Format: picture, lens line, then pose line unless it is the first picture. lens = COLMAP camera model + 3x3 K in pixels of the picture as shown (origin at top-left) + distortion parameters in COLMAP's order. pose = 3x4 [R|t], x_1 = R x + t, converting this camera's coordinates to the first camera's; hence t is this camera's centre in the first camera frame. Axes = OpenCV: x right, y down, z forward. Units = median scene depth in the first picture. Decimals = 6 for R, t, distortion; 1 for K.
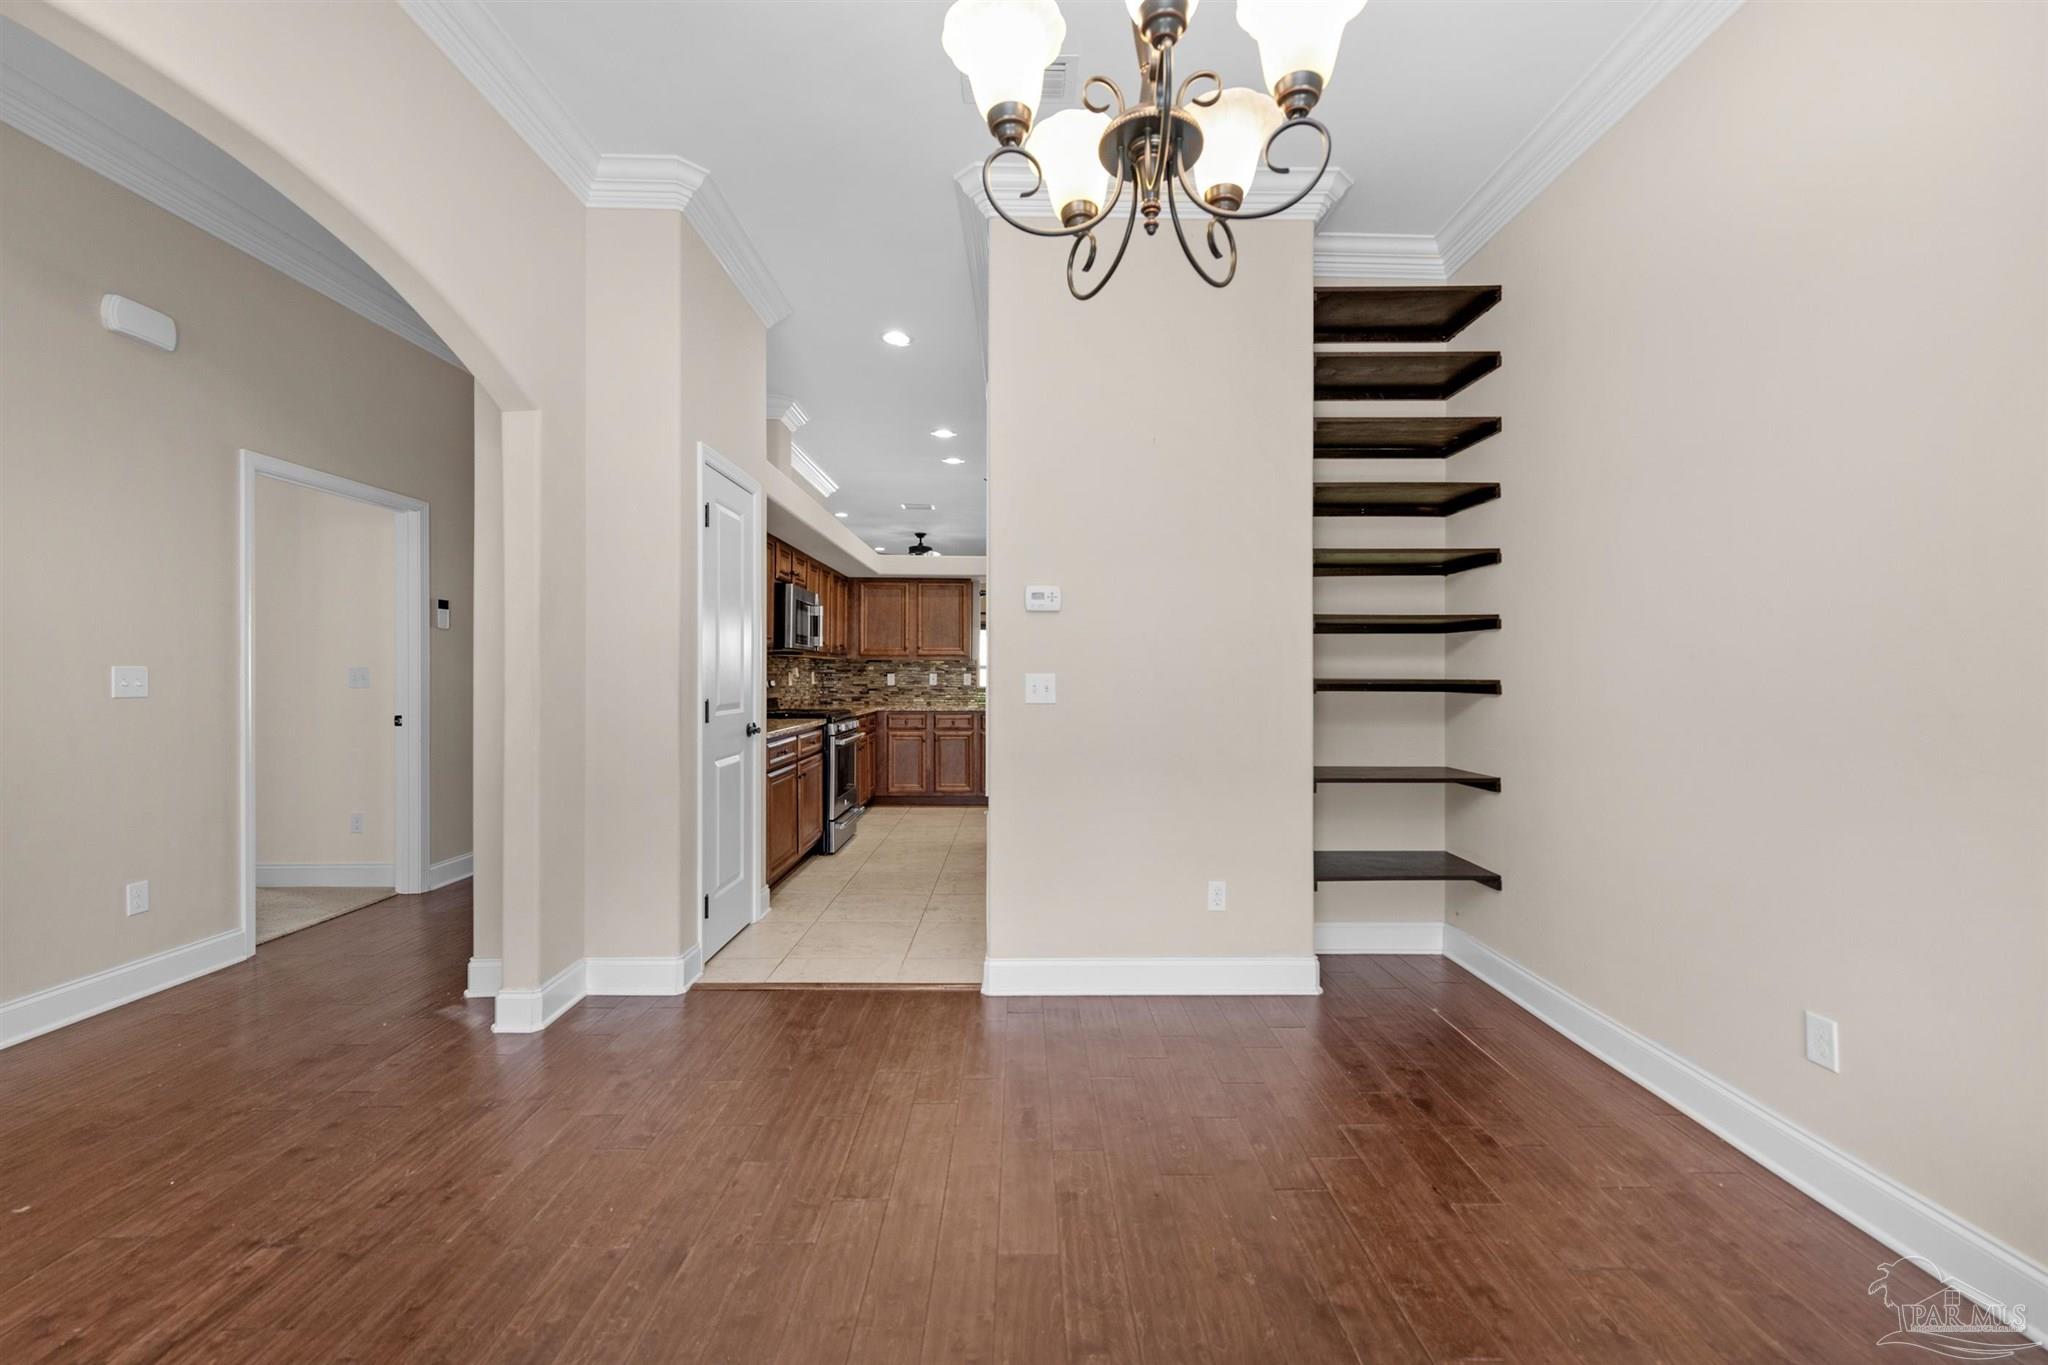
lens RADIAL K [[818.7, 0, 1036.0], [0, 818.7, 681.0], [0, 0, 1]] dist [0.011317, -0.001911]
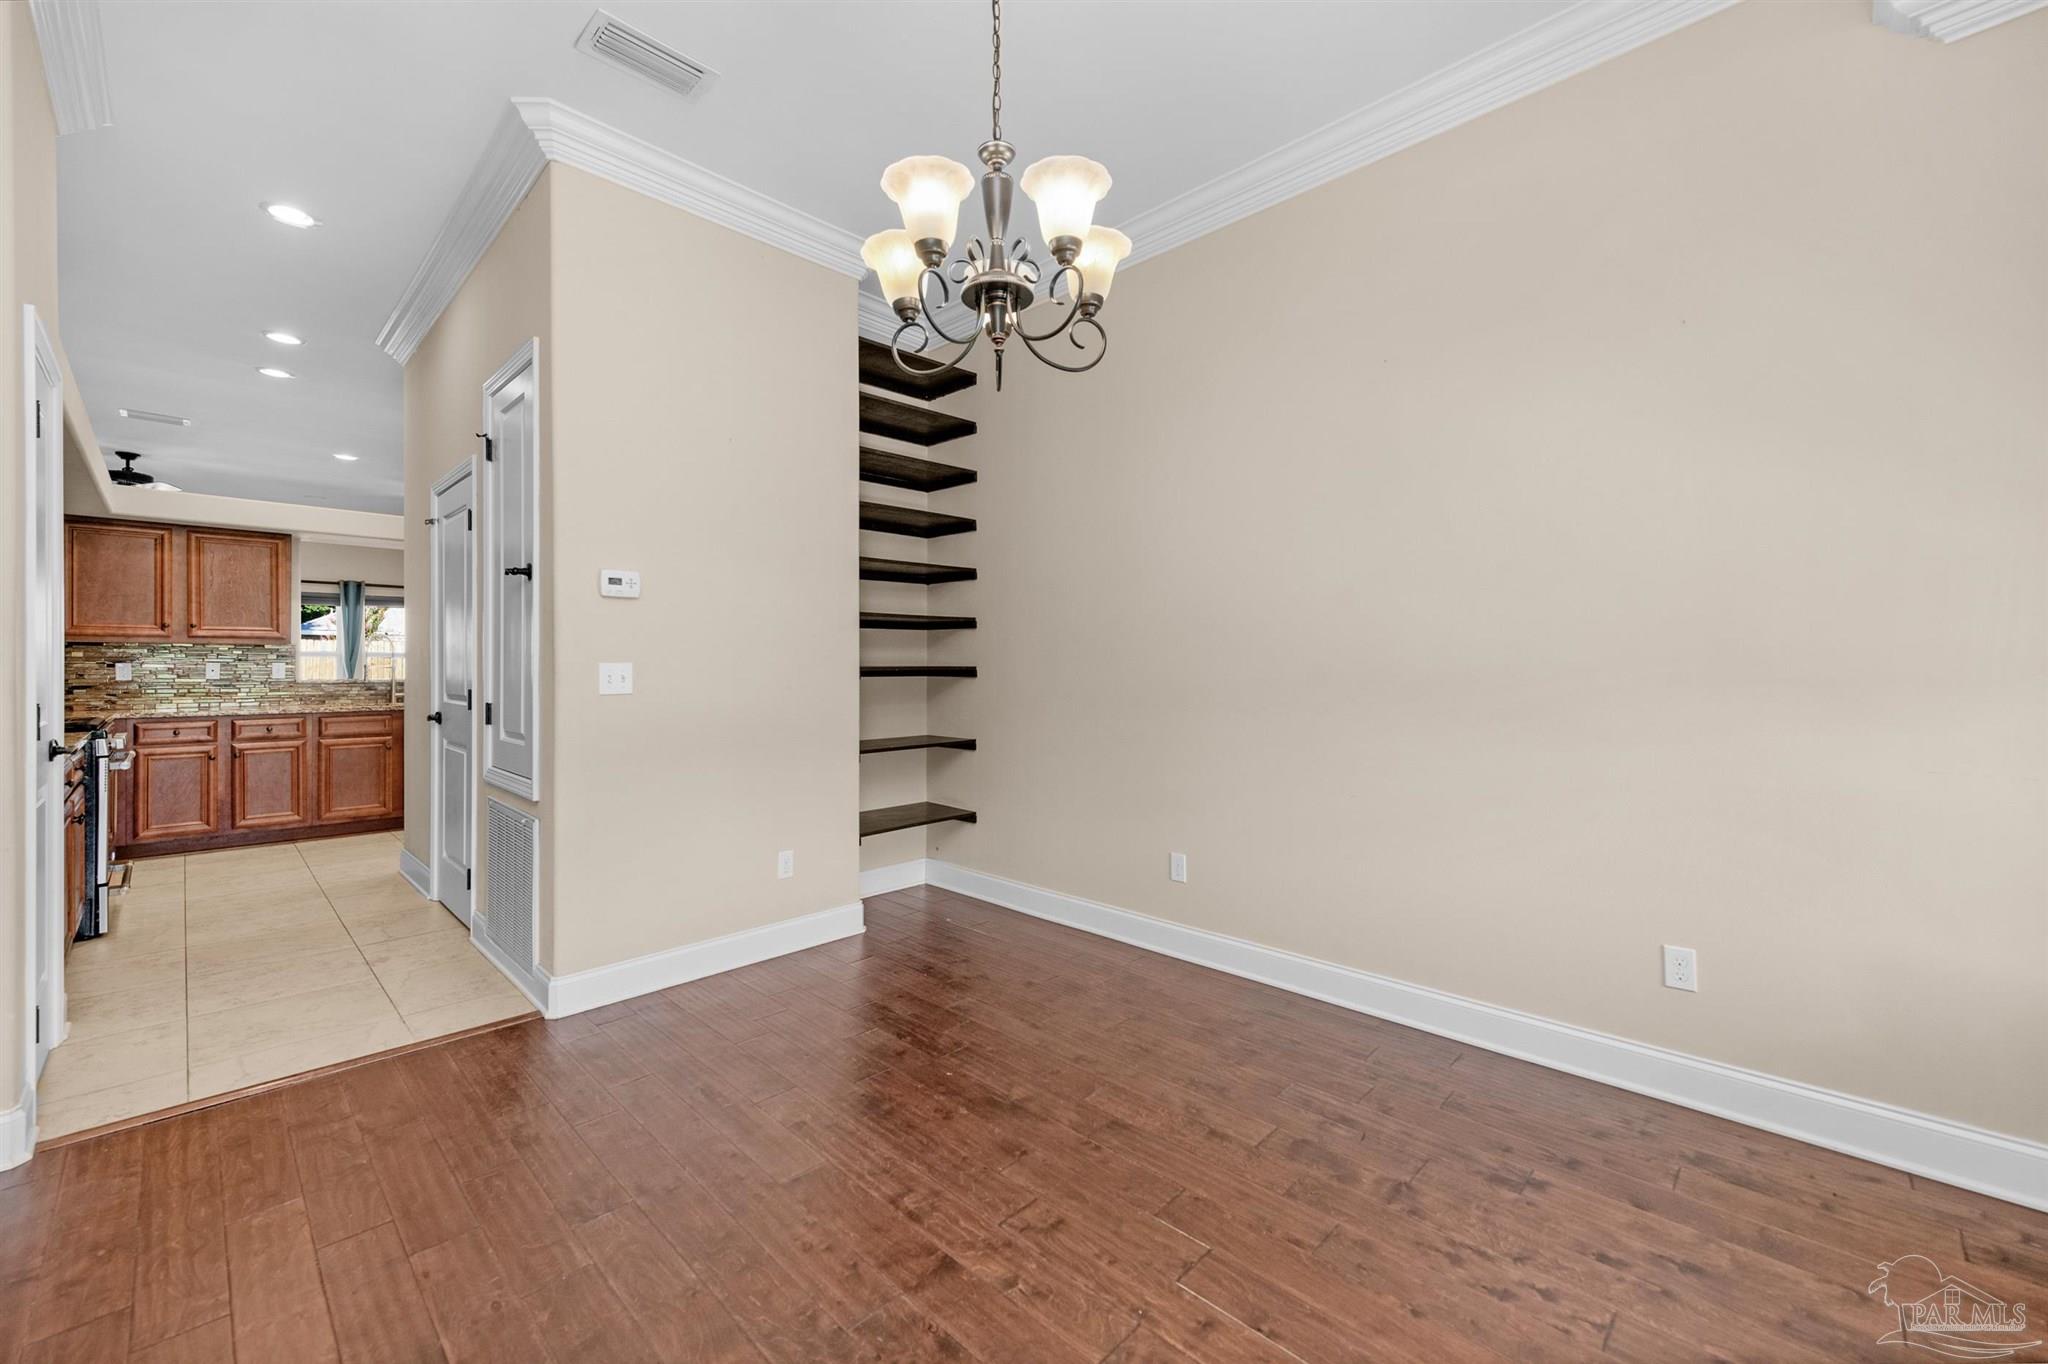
lens RADIAL K [[818.7, 0, 1045.5], [0, 818.7, 670.5], [0, 0, 1]] dist [0.011317, -0.001911]
pose [[0.702370, -0.010386, 0.711736, -0.273010], [0.008529, 0.999945, 0.006176, -0.001428], [-0.711761, 0.001732, 0.702420, -0.019608]]
